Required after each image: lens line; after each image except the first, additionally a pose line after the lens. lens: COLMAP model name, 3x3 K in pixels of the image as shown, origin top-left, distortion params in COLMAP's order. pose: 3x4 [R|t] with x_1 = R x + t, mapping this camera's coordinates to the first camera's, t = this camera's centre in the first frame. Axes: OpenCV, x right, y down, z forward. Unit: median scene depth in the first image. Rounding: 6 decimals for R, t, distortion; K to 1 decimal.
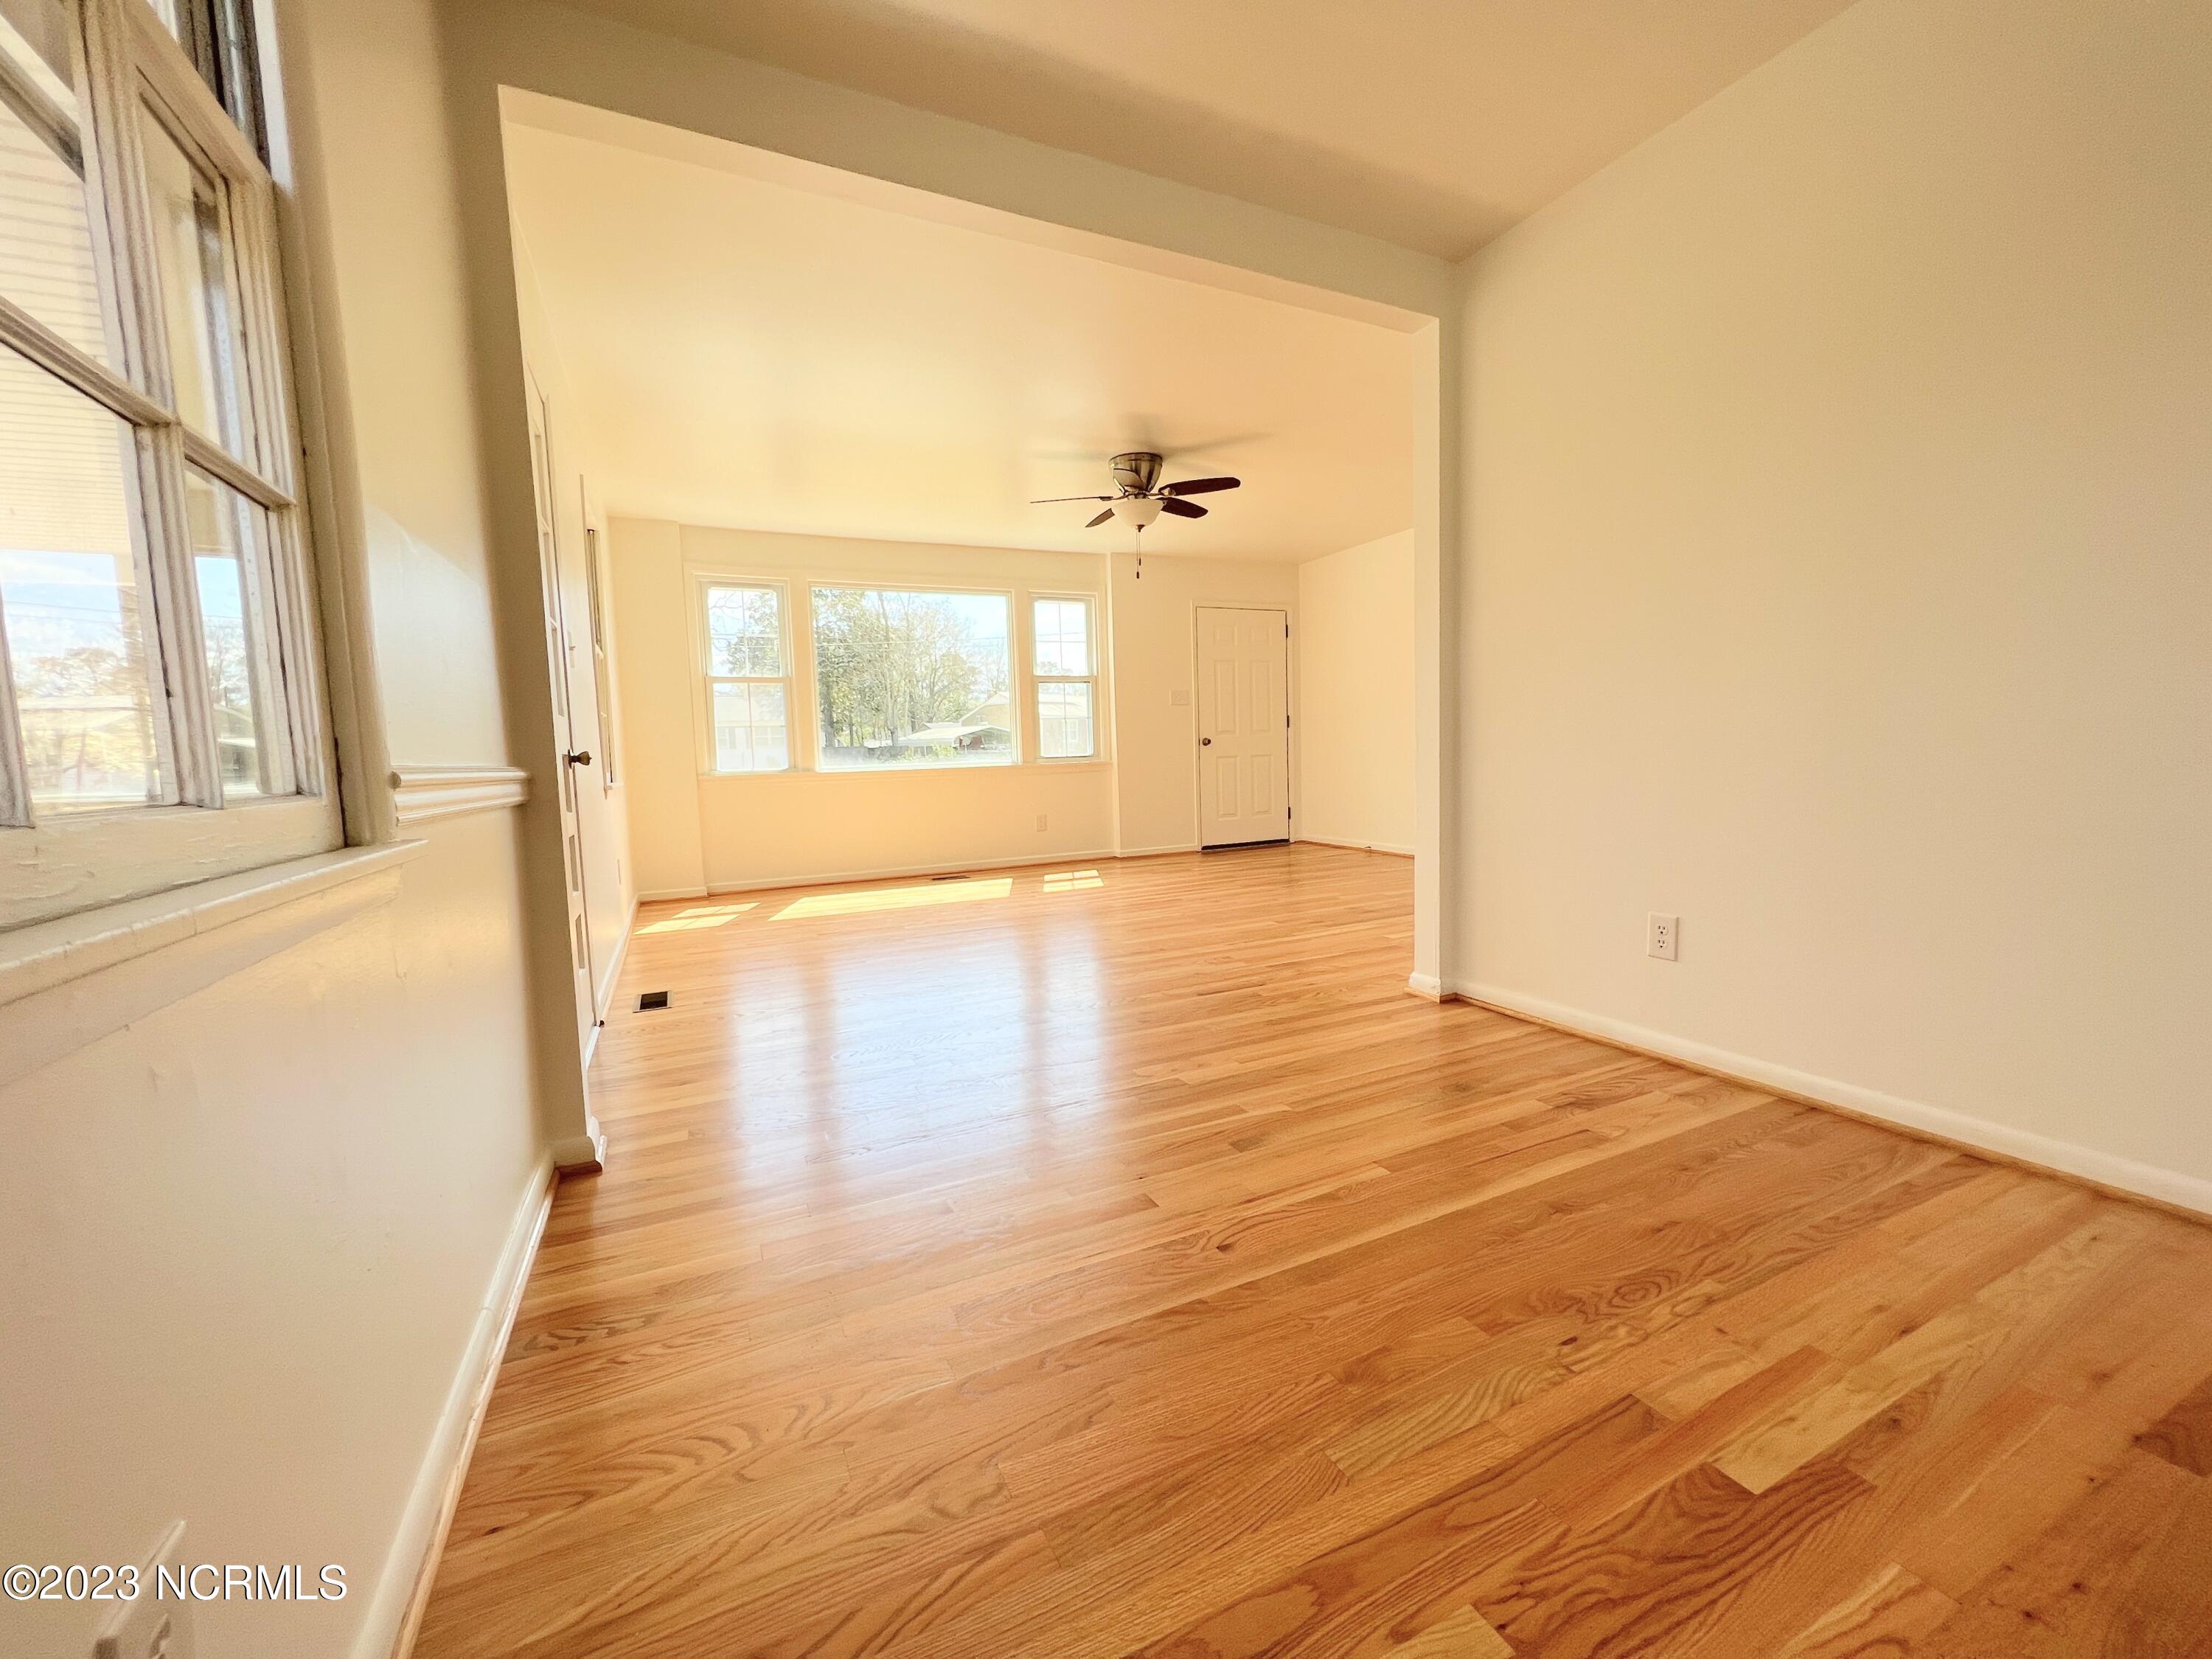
lens RADIAL K [[883.7, 0, 1107.3], [0, 883.7, 834.1], [0, 0, 1]] dist [-0.003393, 0.000692]
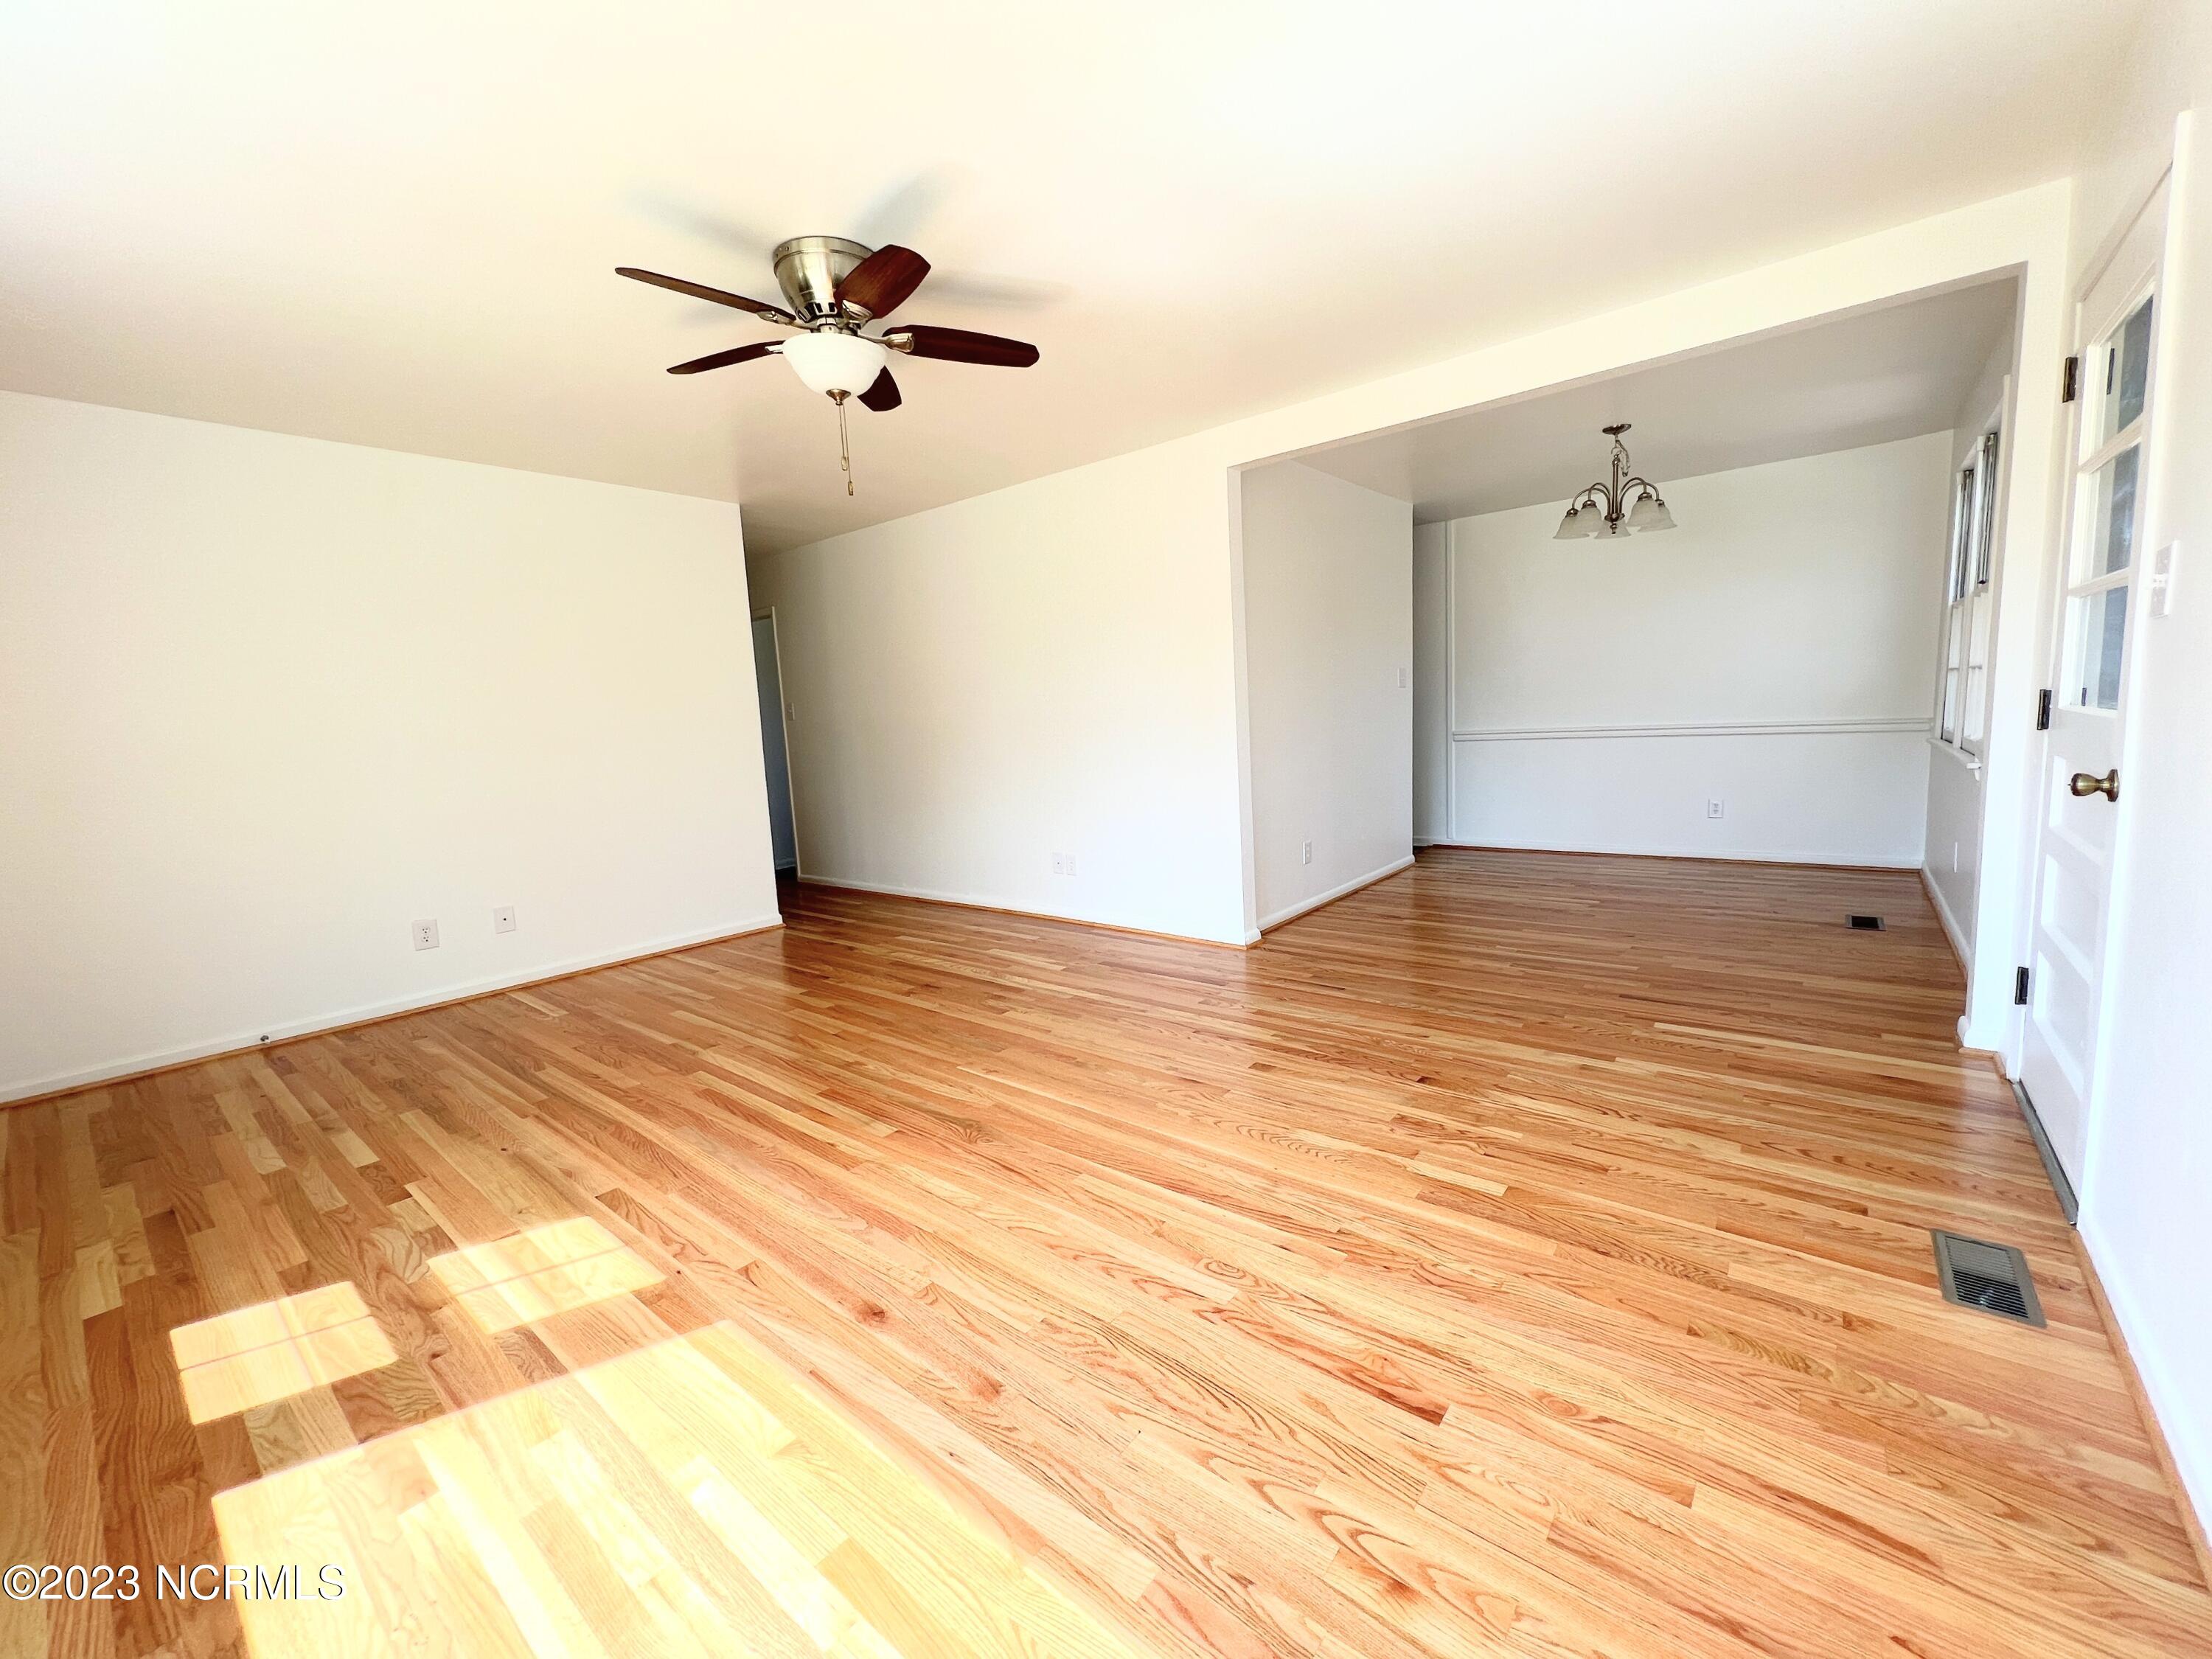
lens RADIAL K [[883.7, 0, 1110.6], [0, 883.7, 829.4], [0, 0, 1]] dist [-0.003393, 0.000692]
pose [[-0.424721, -0.062604, 0.903157, -0.402548], [0.151075, 0.978717, 0.138886, -0.113890], [-0.892630, 0.195432, -0.406223, 0.871689]]
